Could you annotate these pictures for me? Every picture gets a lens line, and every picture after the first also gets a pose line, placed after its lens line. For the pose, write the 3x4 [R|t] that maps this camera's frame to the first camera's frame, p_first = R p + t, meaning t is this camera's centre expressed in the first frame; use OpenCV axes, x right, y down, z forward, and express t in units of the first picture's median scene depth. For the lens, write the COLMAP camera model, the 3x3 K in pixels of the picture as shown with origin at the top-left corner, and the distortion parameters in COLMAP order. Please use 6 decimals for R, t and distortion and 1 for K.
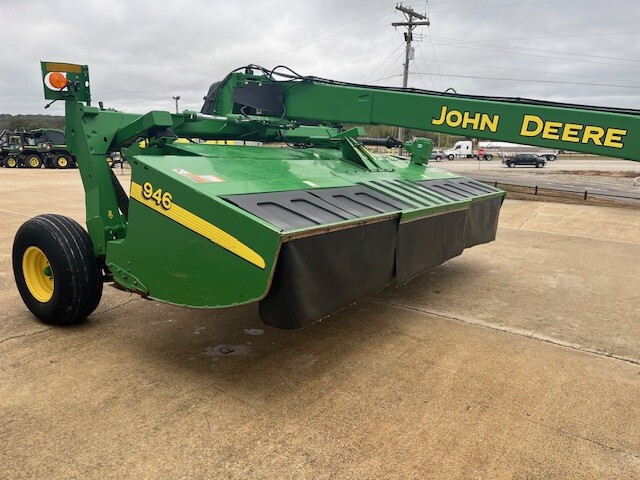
lens RADIAL K [[488.1, 0, 320.0], [0, 488.1, 240.0], [0, 0, 1]] dist [0.085874, -0.124670]
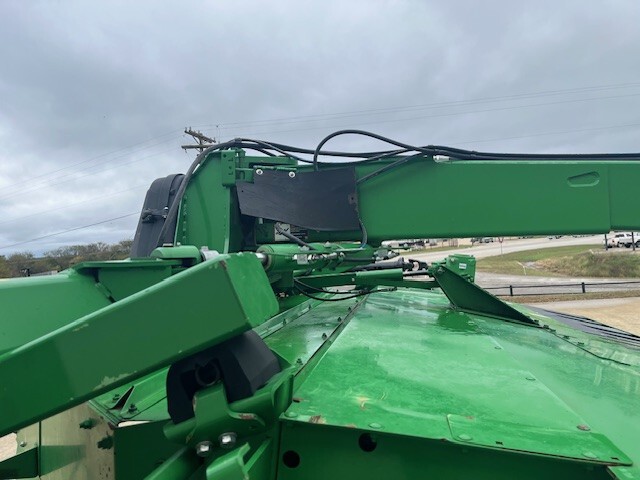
lens RADIAL K [[488.1, 0, 320.0], [0, 488.1, 240.0], [0, 0, 1]] dist [0.085874, -0.124670]
pose [[0.892594, -0.094124, 0.440928, -0.396922], [0.196674, 0.961300, -0.192931, -0.231399], [-0.405704, 0.258928, 0.876562, 0.844194]]
